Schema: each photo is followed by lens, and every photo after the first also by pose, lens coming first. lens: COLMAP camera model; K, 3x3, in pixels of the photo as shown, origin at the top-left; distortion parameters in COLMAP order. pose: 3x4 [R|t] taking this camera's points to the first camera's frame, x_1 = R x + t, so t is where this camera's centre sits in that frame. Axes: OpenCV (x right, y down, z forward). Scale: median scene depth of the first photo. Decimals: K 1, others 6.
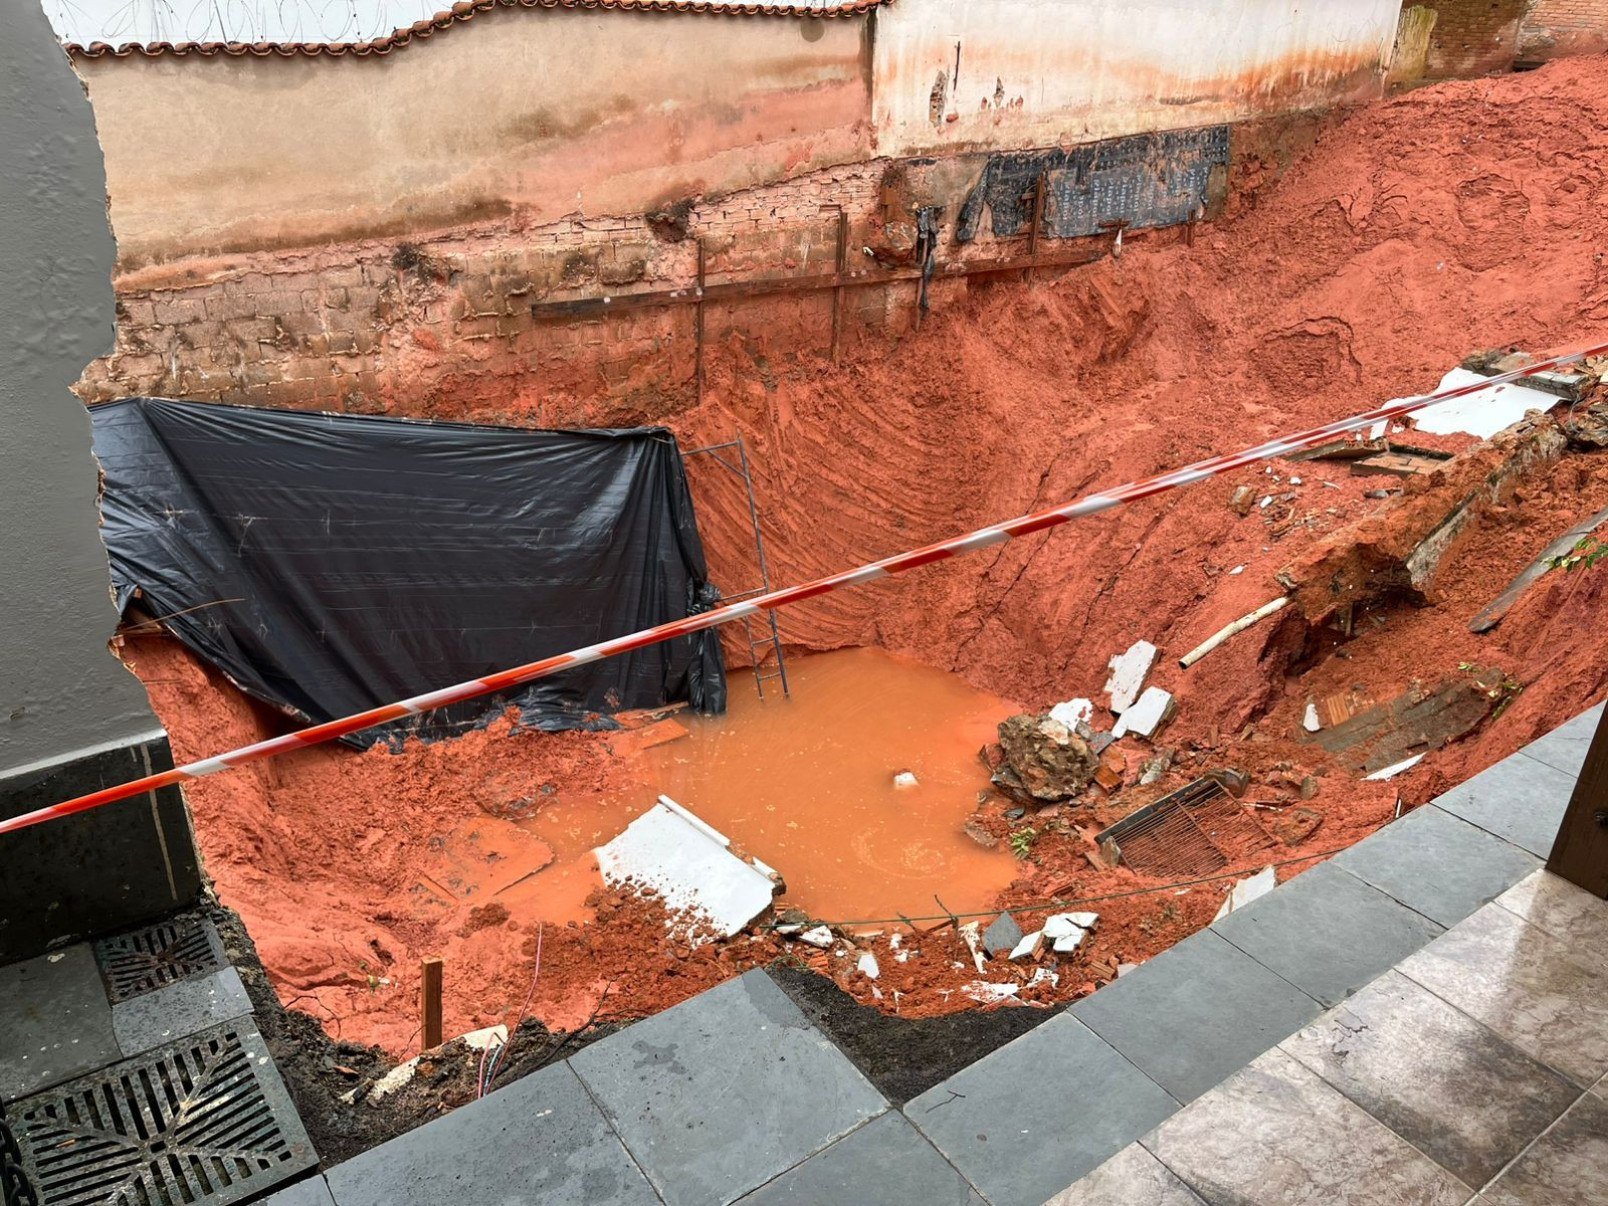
lens RADIAL K [[1220.4, 0, 810.4], [0, 1220.4, 610.1], [0, 0, 1]] dist [0.080018, -0.110512]
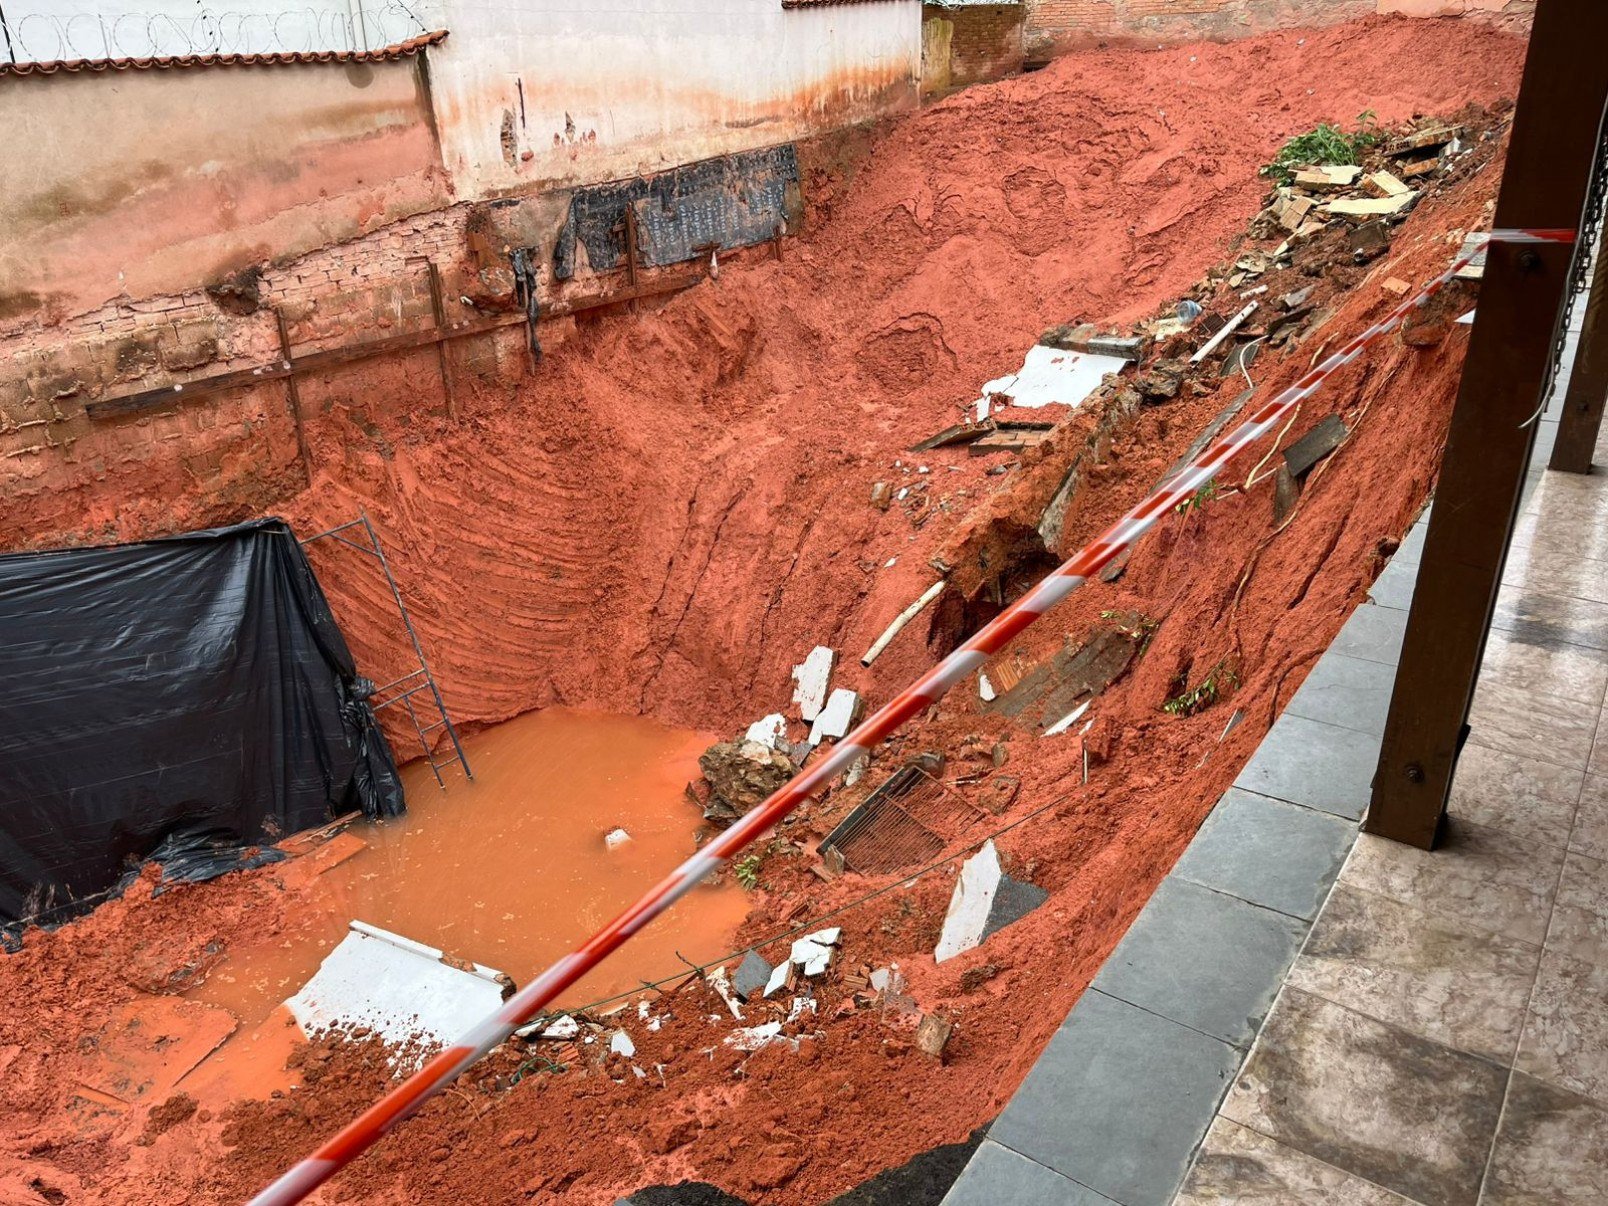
lens RADIAL K [[1213.4, 0, 798.9], [0, 1213.4, 611.7], [0, 0, 1]] dist [0.081866, -0.110968]
pose [[0.944182, -0.186805, 0.271337, -0.013761], [0.192917, 0.981206, 0.004220, -0.011086], [-0.267026, 0.048361, 0.962475, 0.033519]]
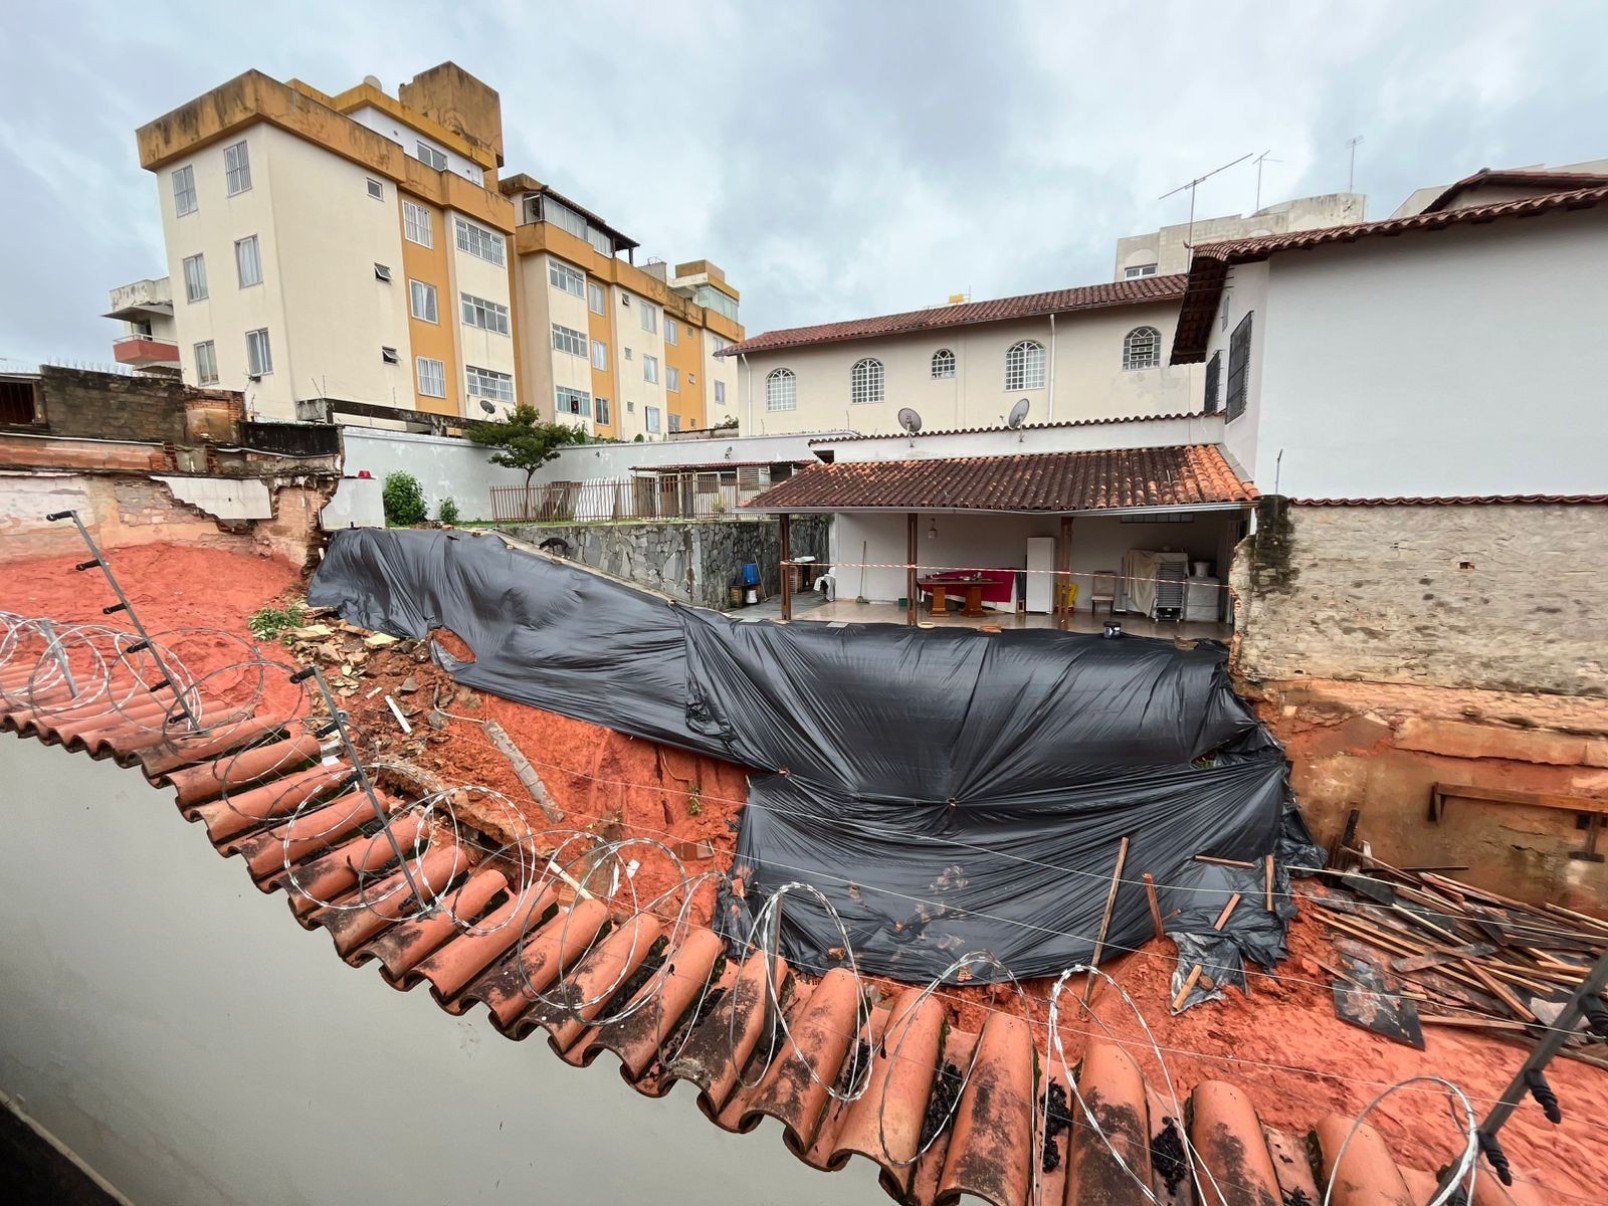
lens RADIAL K [[652.0, 0, 800.5], [0, 652.0, 601.9], [0, 0, 1]] dist [-0.003086, -0.000307]
pose [[-0.506358, -0.145791, 0.849910, -0.444782], [0.374868, 0.850387, 0.369211, -0.458138], [-0.776579, 0.505557, -0.375948, 0.774589]]
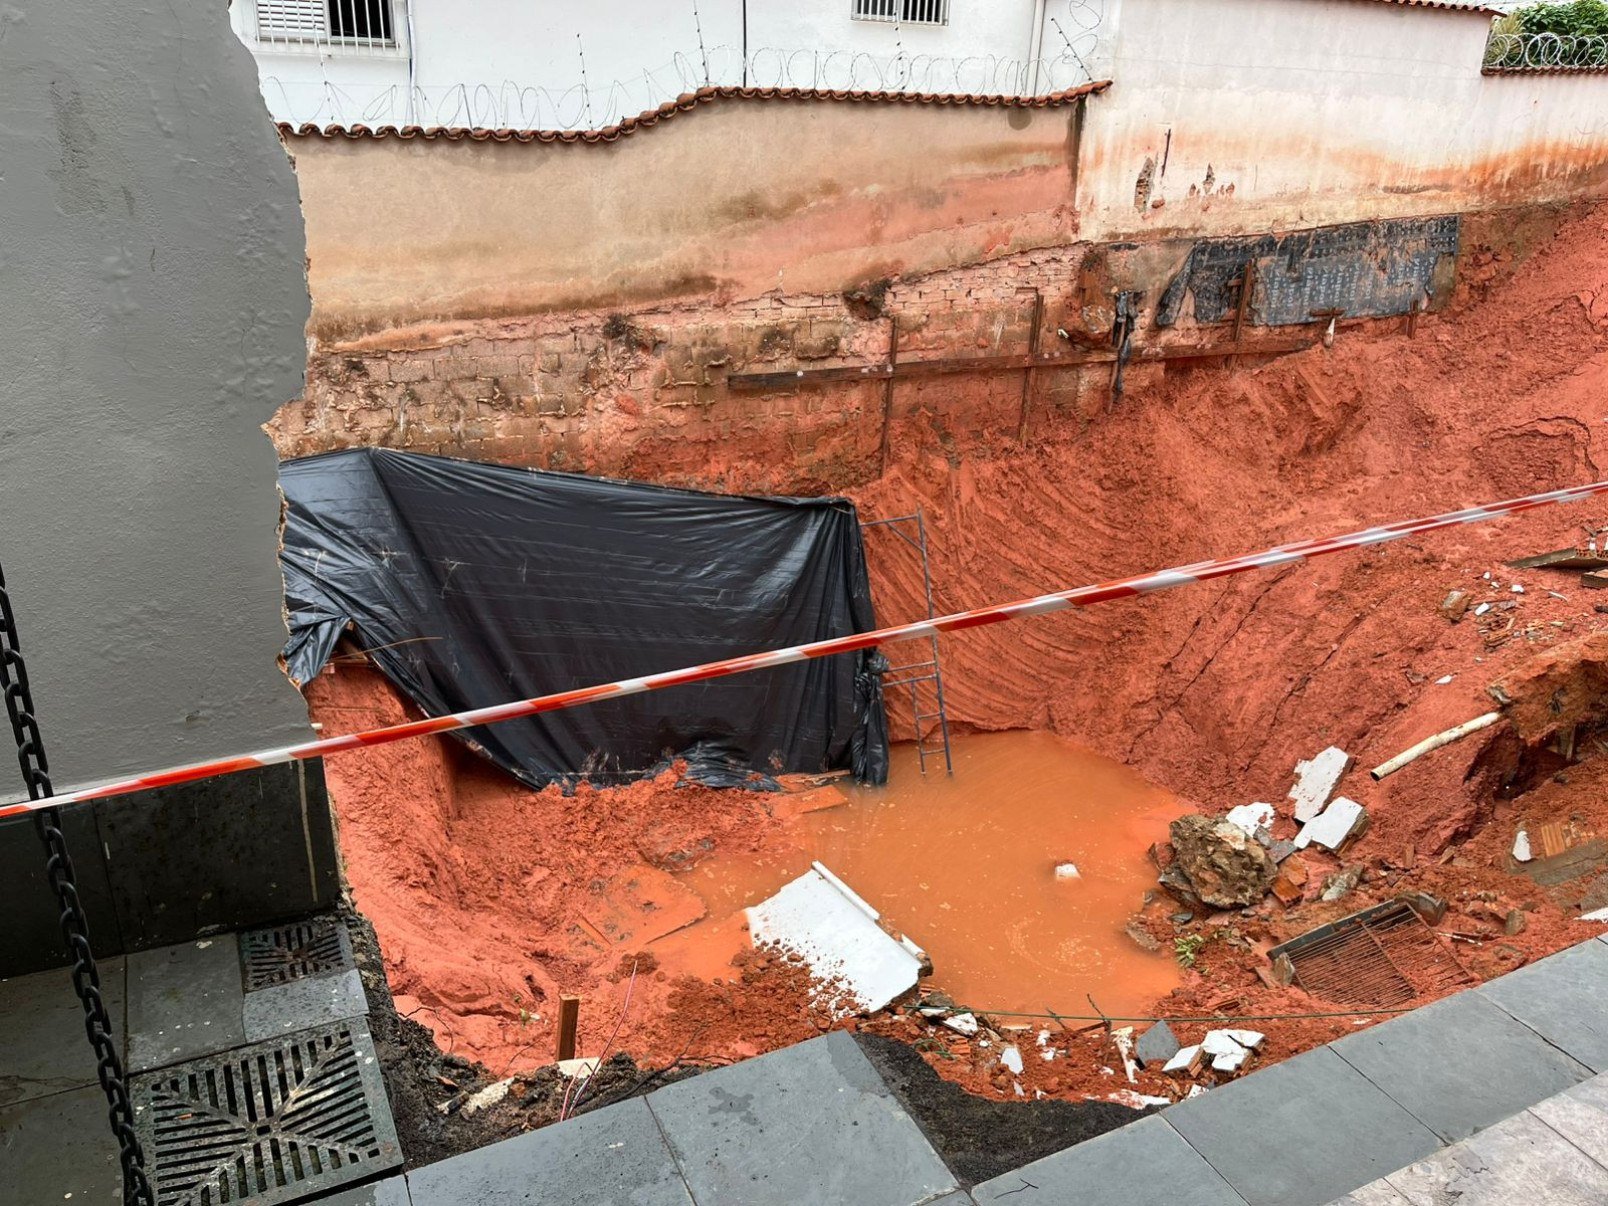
lens RADIAL K [[1221.1, 0, 805.1], [0, 1221.1, 611.6], [0, 0, 1]] dist [0.073858, -0.094502]
pose [[0.985810, 0.064405, -0.155015, 0.011091], [-0.073443, 0.995874, -0.053293, 0.001665], [0.150944, 0.063922, 0.986474, -0.002219]]
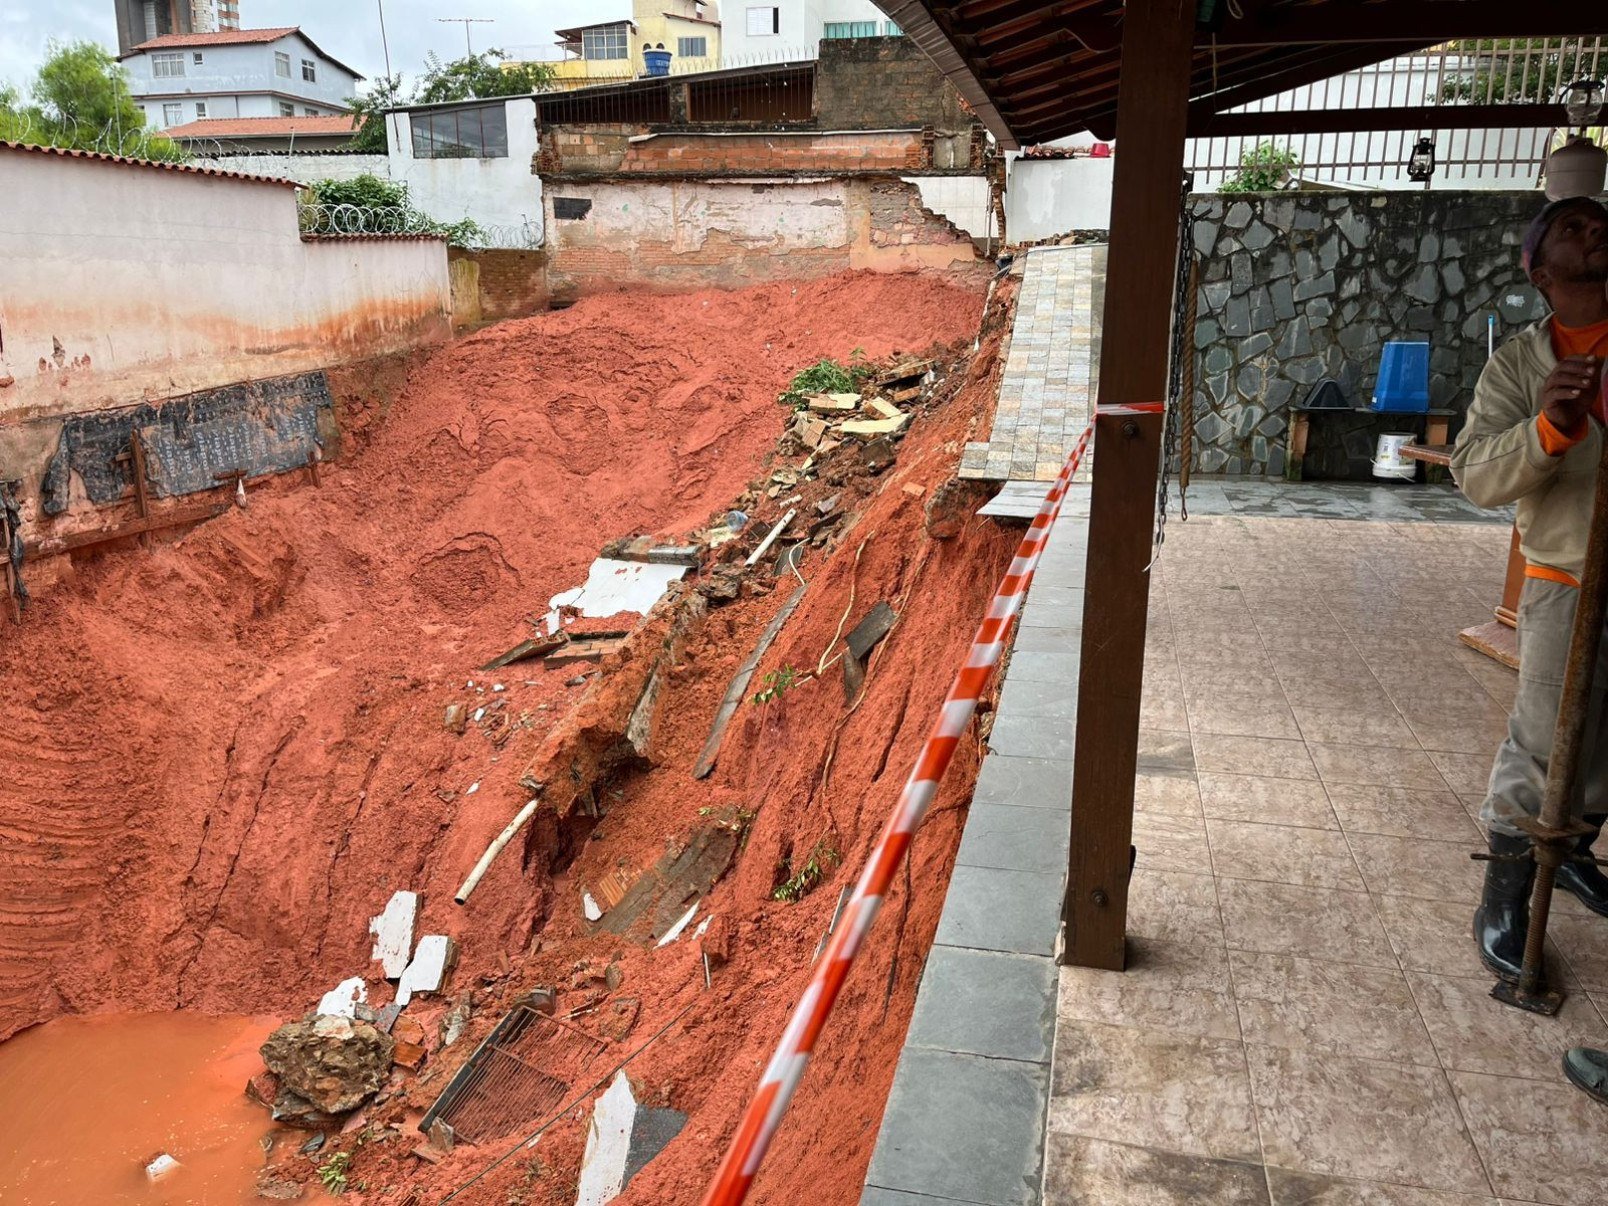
lens RADIAL K [[1211.9, 0, 818.7], [0, 1211.9, 599.0], [0, 0, 1]] dist [0.080985, -0.110892]
pose [[0.753661, -0.193314, 0.628191, -0.028367], [0.309790, 0.947424, -0.080114, -0.012307], [-0.579676, 0.254986, 0.773923, 0.050080]]
